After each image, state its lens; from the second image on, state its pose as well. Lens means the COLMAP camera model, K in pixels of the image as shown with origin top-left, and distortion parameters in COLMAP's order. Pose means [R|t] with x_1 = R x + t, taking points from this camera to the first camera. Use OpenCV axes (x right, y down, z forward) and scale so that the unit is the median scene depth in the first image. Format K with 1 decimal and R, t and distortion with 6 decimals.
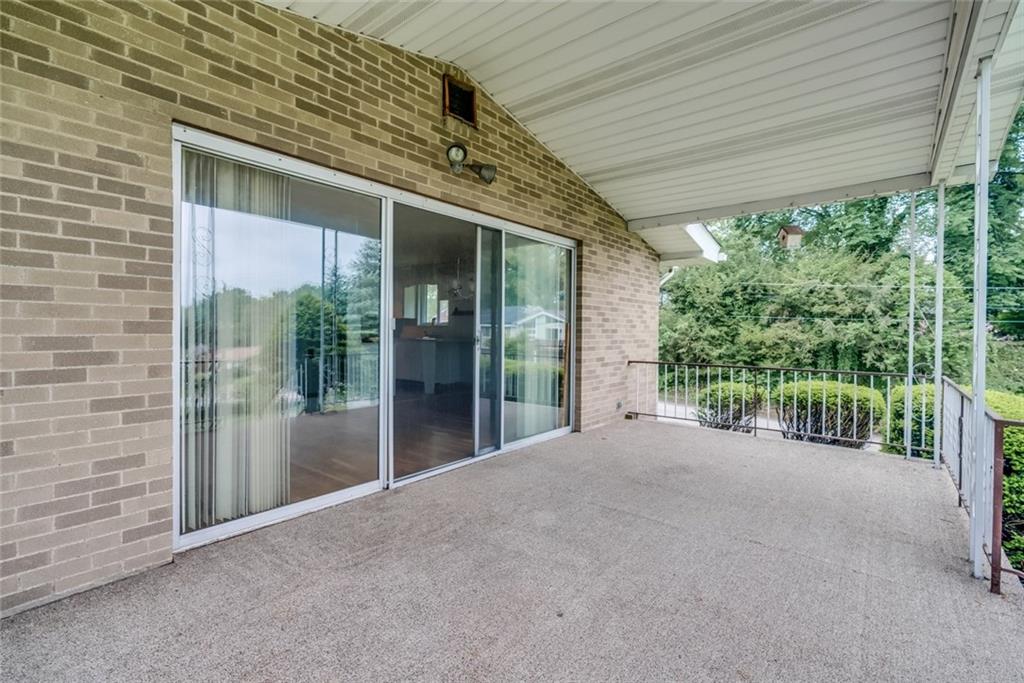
lens RADIAL K [[447.4, 0, 491.3], [0, 447.4, 344.6], [0, 0, 1]] dist [-0.002701, 0.000303]
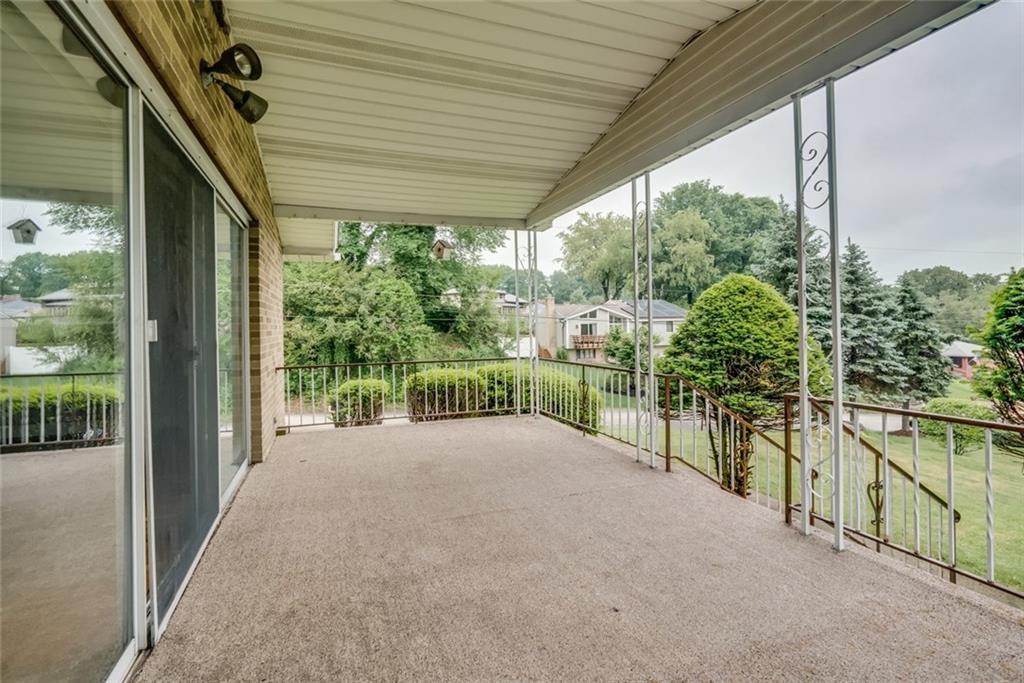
lens RADIAL K [[457.6, 0, 509.9], [0, 457.6, 342.2], [0, 0, 1]] dist [-0.012841, 0.008601]
pose [[0.508703, -0.045361, 0.859747, -0.330841], [0.047914, 0.998555, 0.024334, -0.019610], [-0.859608, 0.028815, 0.510141, 0.254863]]
